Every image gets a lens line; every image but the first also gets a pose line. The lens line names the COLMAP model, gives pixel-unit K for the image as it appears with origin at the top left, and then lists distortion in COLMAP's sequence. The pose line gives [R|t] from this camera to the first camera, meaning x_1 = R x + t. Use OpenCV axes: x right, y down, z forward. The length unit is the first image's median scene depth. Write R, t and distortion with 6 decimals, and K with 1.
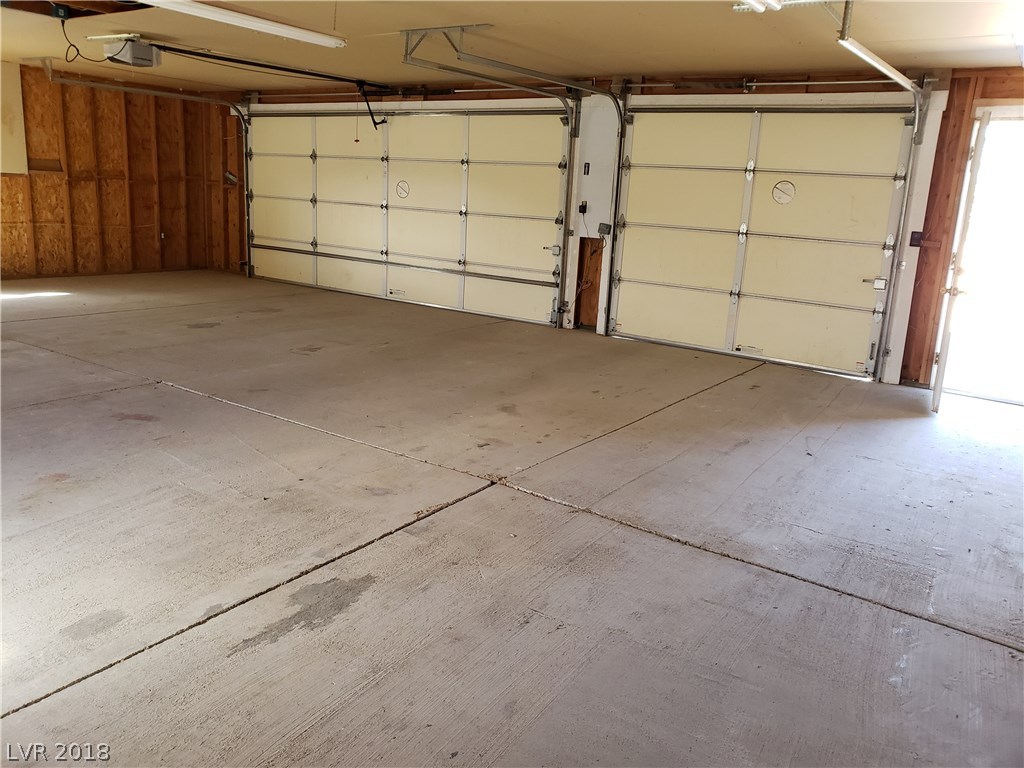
lens RADIAL K [[791.0, 0, 512.0], [0, 791.0, 384.0], [0, 0, 1]] dist [0.013602, 0.009656]
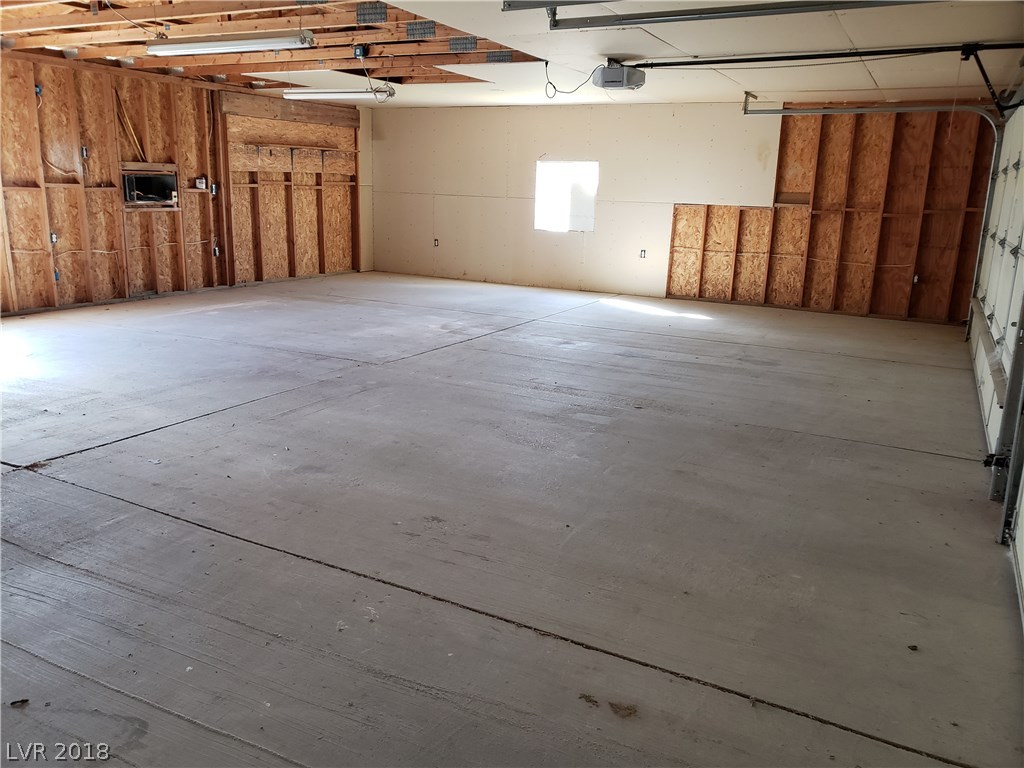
lens RADIAL K [[791.0, 0, 512.0], [0, 791.0, 384.0], [0, 0, 1]] dist [0.013602, 0.009656]
pose [[0.120348, 0.196115, -0.973168, 0.383423], [-0.264652, 0.951154, 0.158950, -0.112929], [0.956805, 0.238422, 0.166372, 0.531932]]
